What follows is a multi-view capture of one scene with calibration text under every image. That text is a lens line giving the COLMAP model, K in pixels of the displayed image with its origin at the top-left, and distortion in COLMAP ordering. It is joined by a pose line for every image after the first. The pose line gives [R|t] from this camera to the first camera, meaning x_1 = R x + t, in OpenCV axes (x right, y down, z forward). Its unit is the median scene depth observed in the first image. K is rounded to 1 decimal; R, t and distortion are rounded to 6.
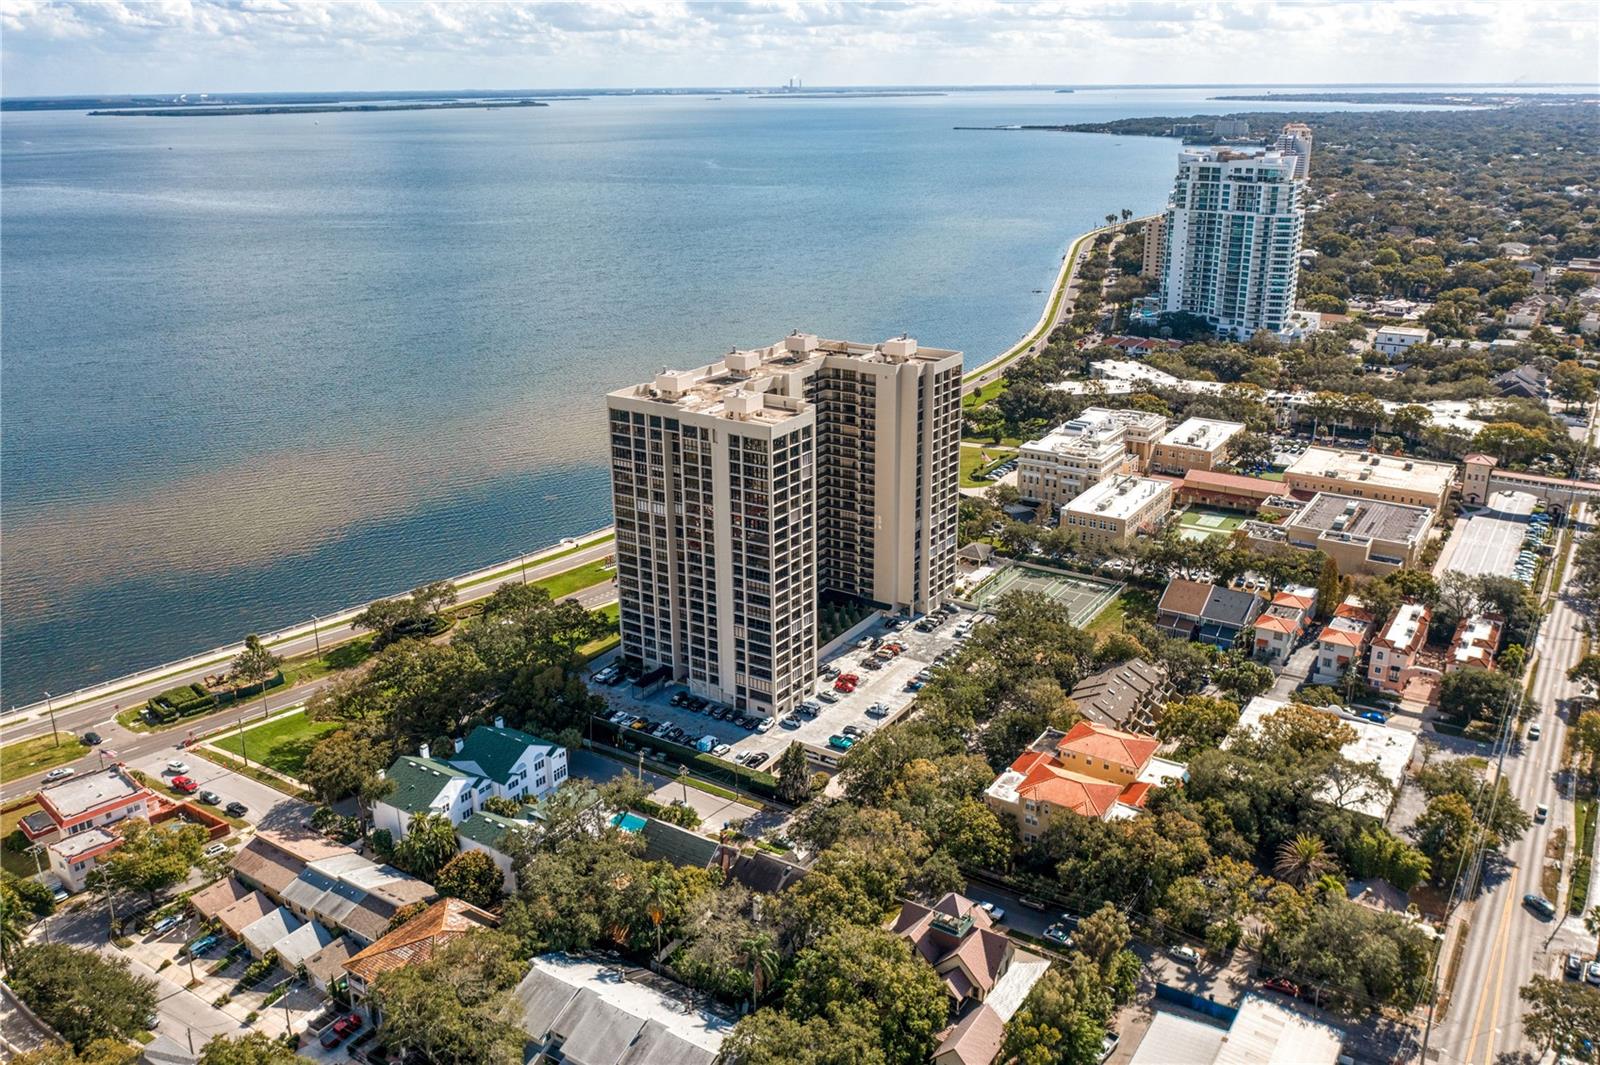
lens RADIAL K [[1304.4, 0, 810.3], [0, 1304.4, 528.0], [0, 0, 1]] dist [-0.015890, -0.006741]
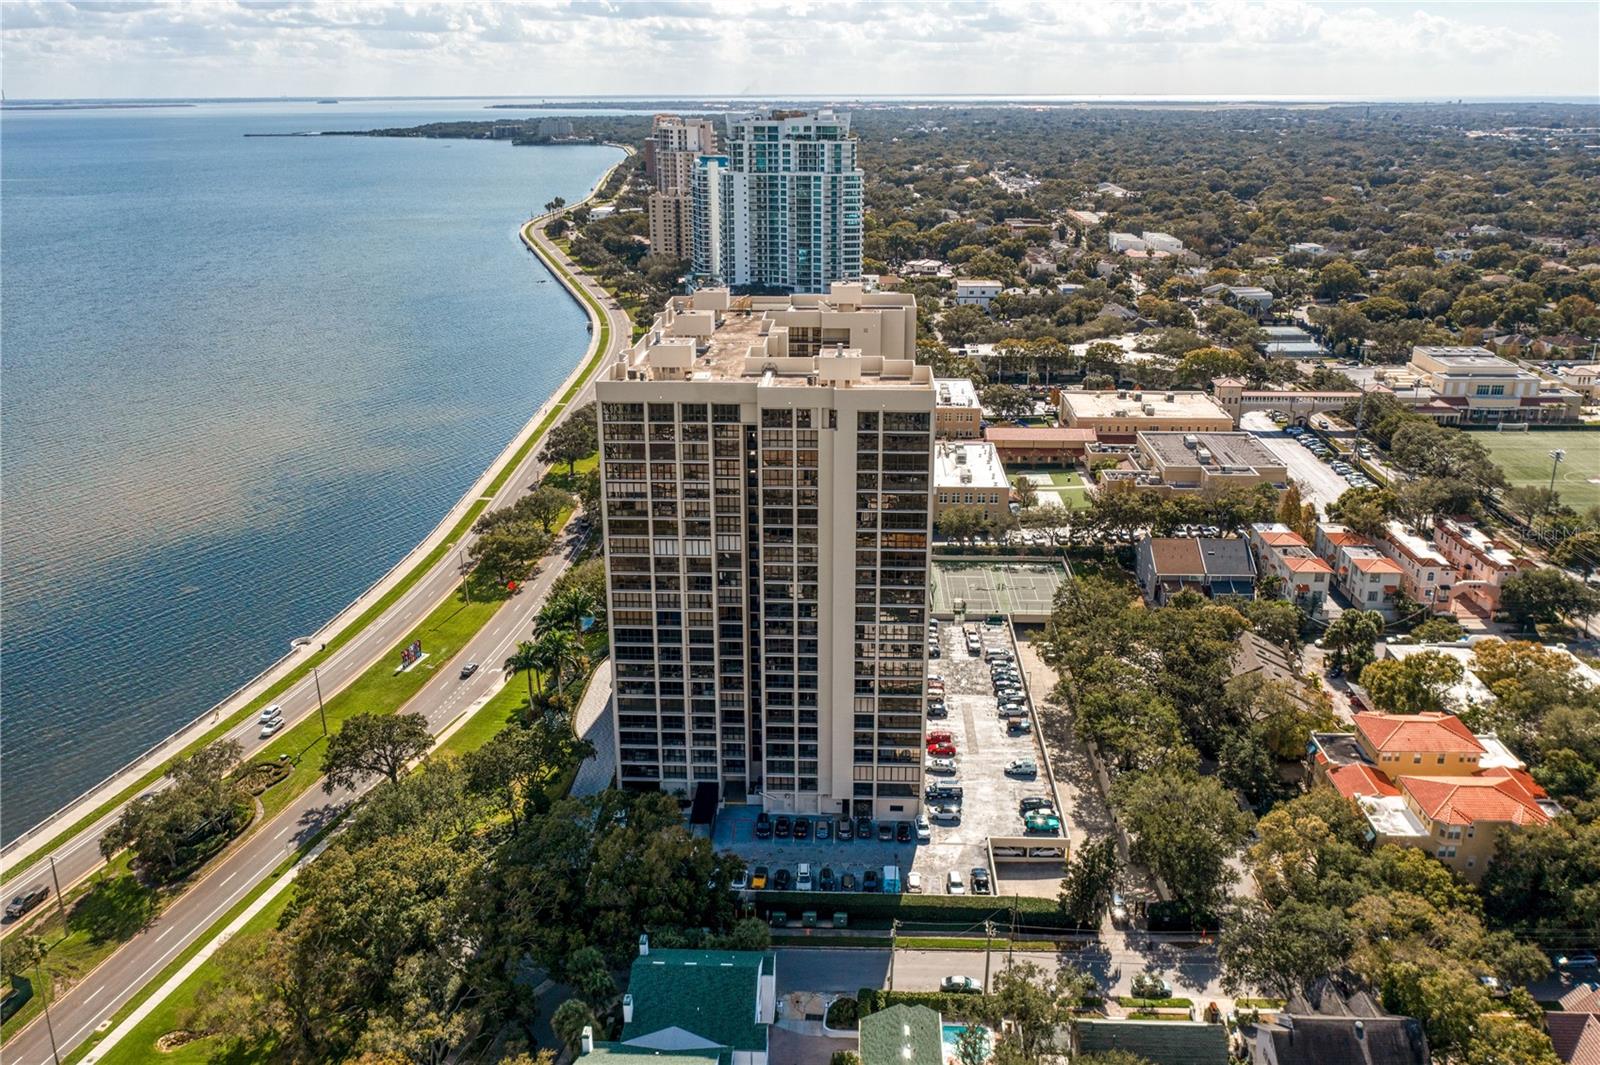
lens RADIAL K [[1304.4, 0, 794.7], [0, 1304.4, 539.1], [0, 0, 1]] dist [-0.015890, -0.006741]
pose [[0.858658, -0.159384, 0.487139, -0.180001], [0.161986, 0.986095, 0.037108, -0.016202], [-0.486279, 0.047047, 0.872536, 0.189113]]
